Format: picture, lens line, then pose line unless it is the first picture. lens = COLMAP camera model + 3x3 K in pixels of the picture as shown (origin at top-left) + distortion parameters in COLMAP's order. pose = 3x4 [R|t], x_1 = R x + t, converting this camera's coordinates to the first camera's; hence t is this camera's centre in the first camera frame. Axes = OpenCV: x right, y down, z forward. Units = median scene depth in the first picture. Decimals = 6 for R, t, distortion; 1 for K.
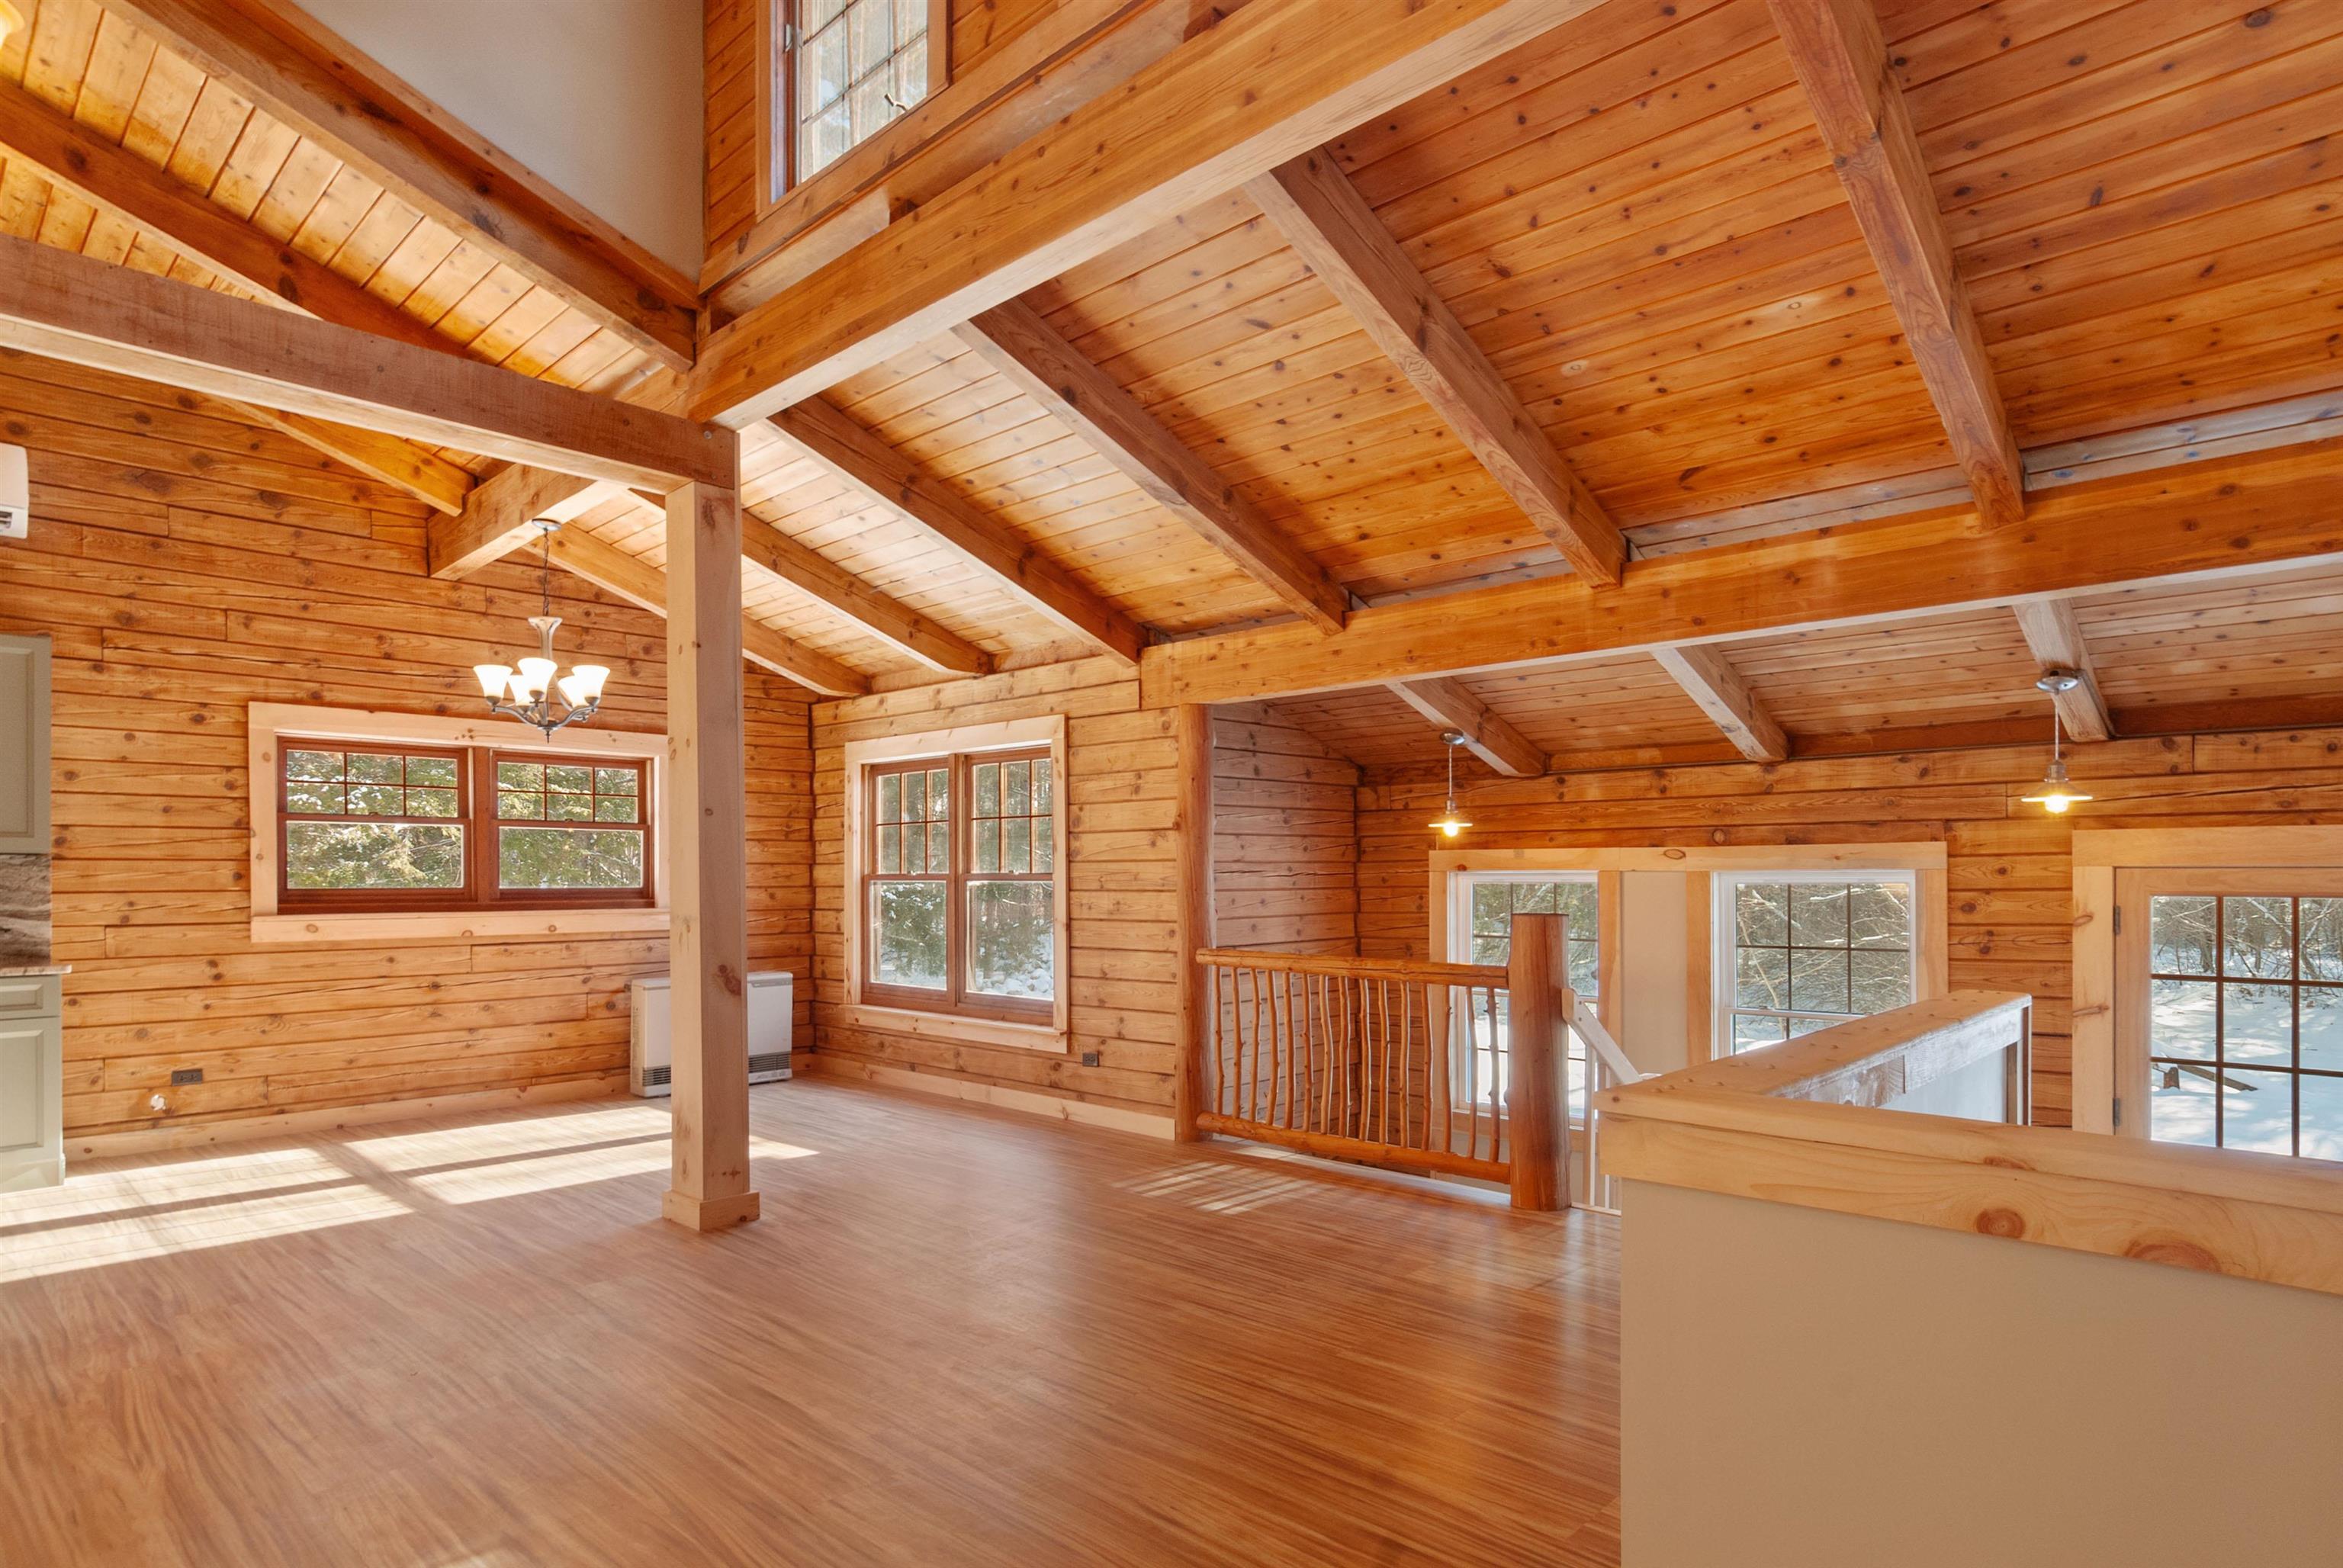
lens RADIAL K [[1251.0, 0, 1178.2], [0, 1251.0, 873.5], [0, 0, 1]] dist [0.001230, -0.001913]
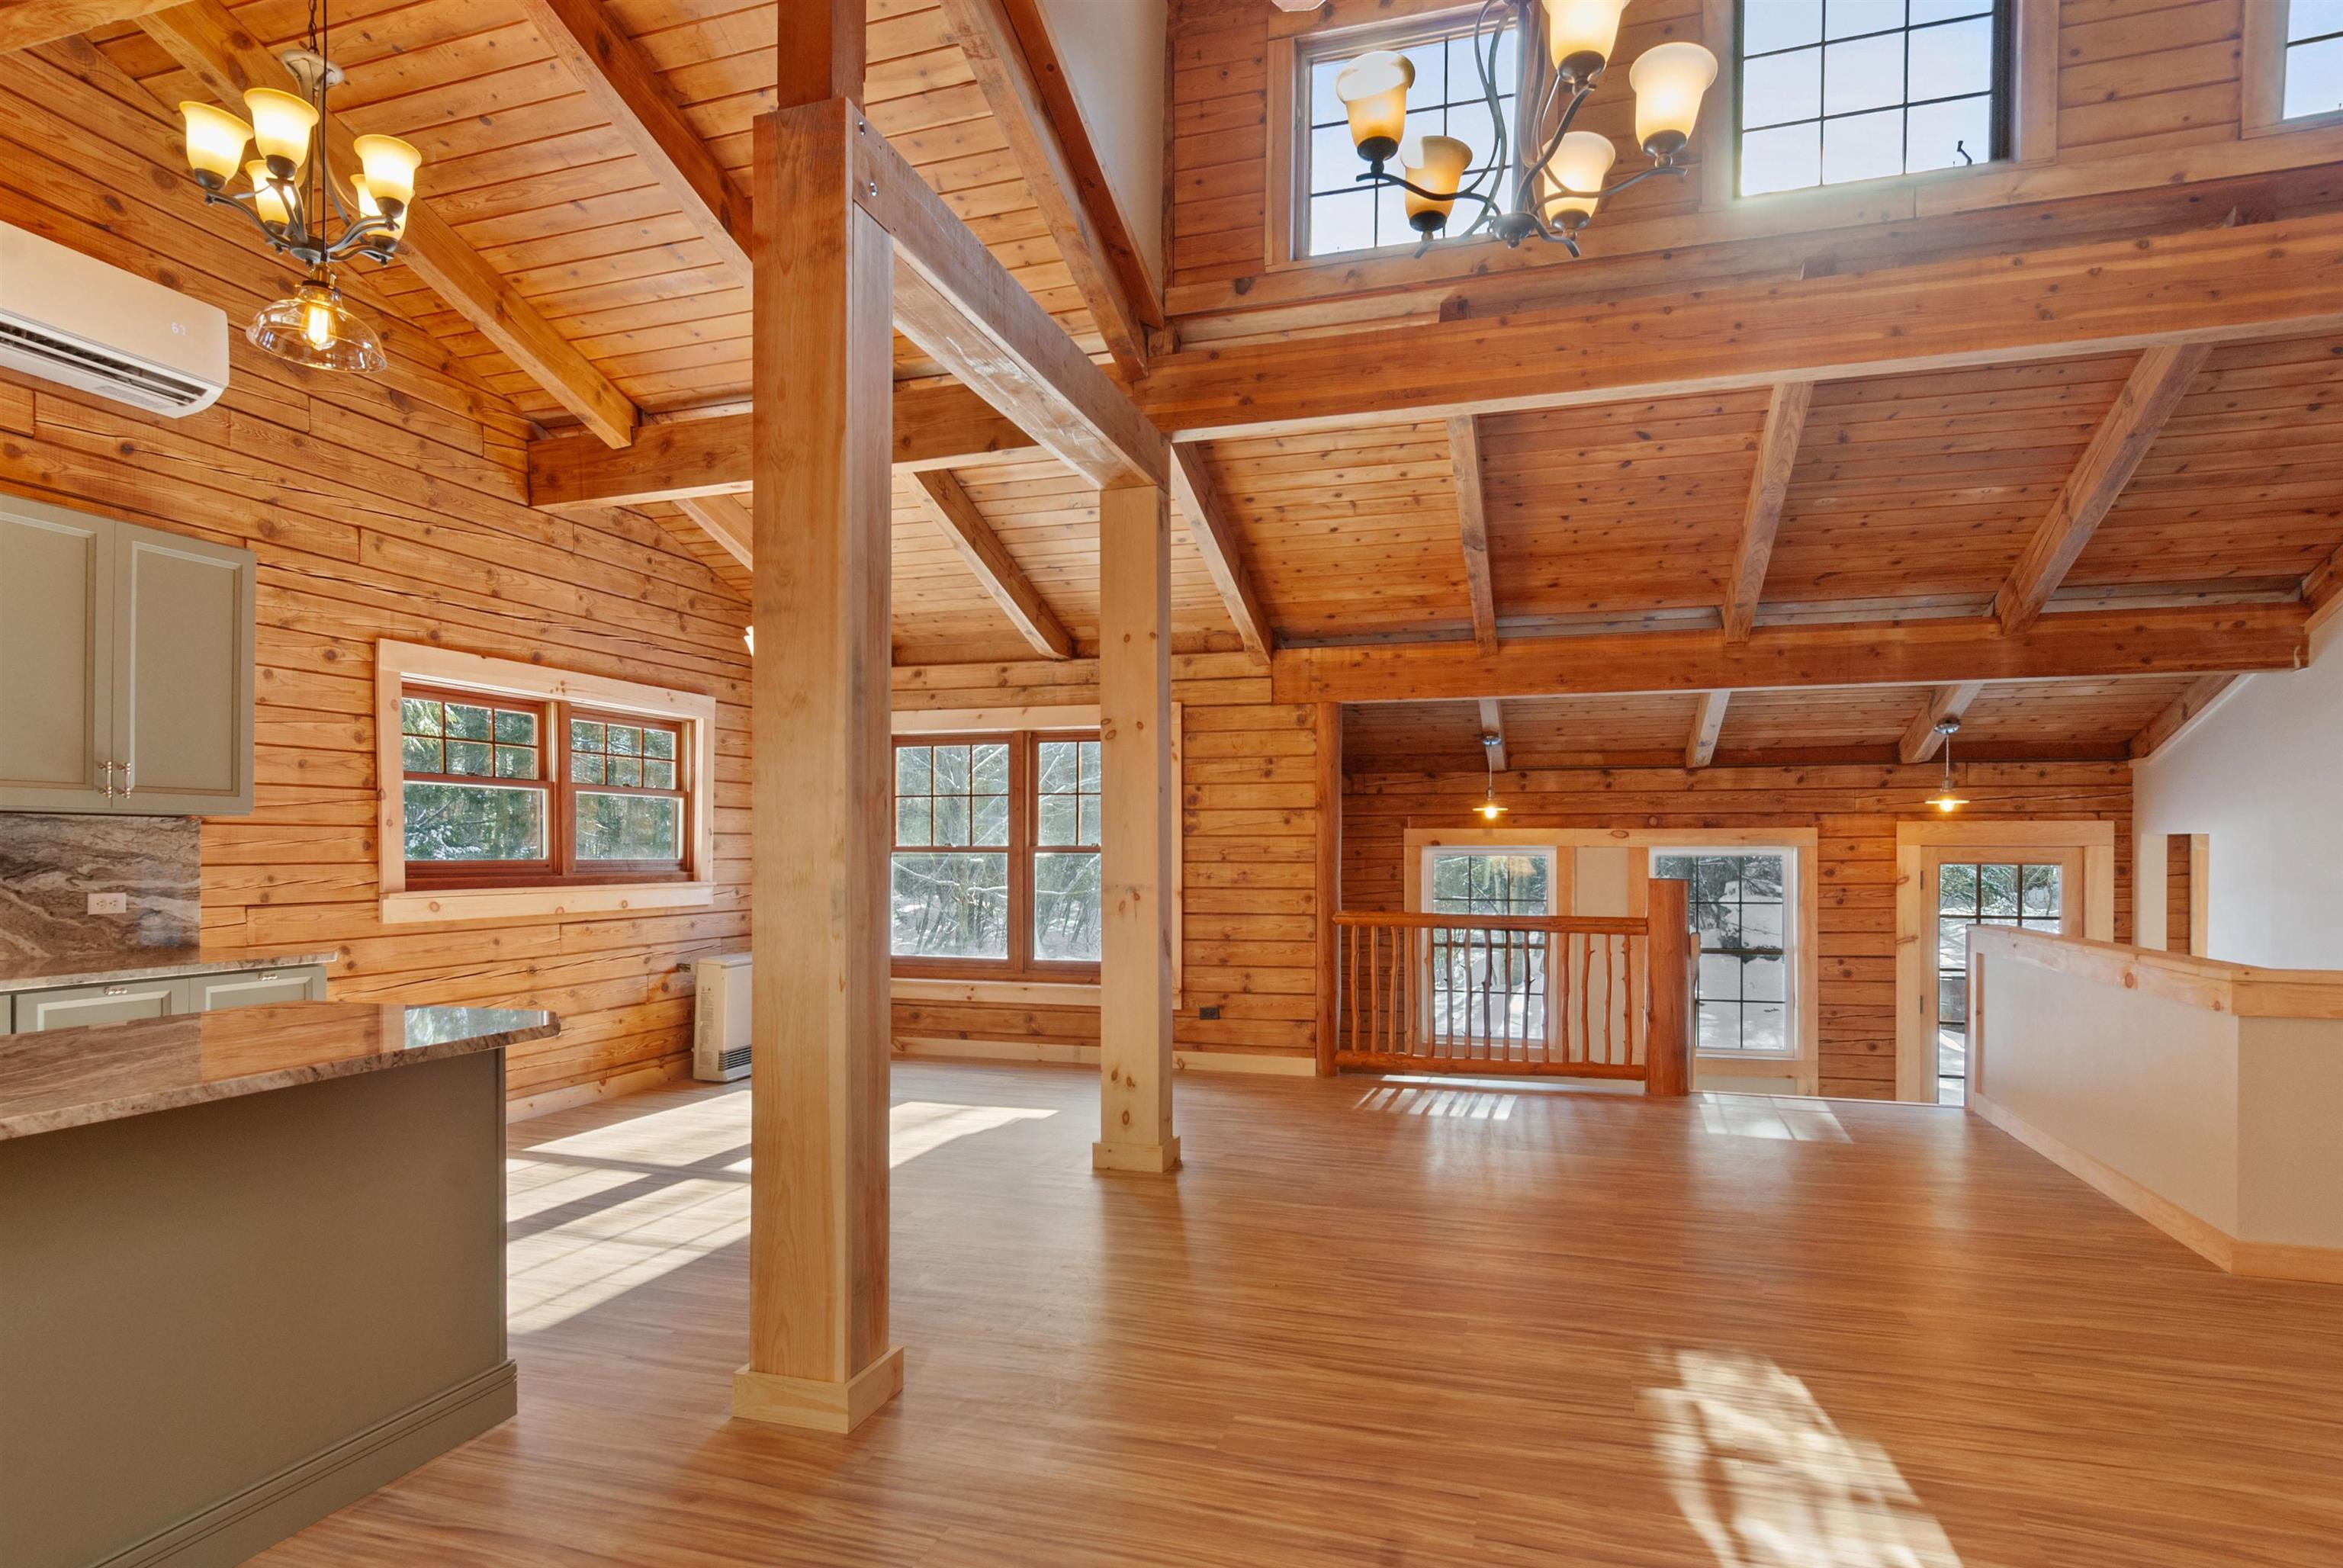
lens RADIAL K [[1251.0, 0, 1168.6], [0, 1251.0, 849.7], [0, 0, 1]] dist [0.001230, -0.001913]
pose [[0.901750, 0.003397, 0.432244, -0.624215], [-0.004519, 0.999989, 0.001569, 0.001243], [-0.432234, -0.003369, 0.901755, 0.009716]]
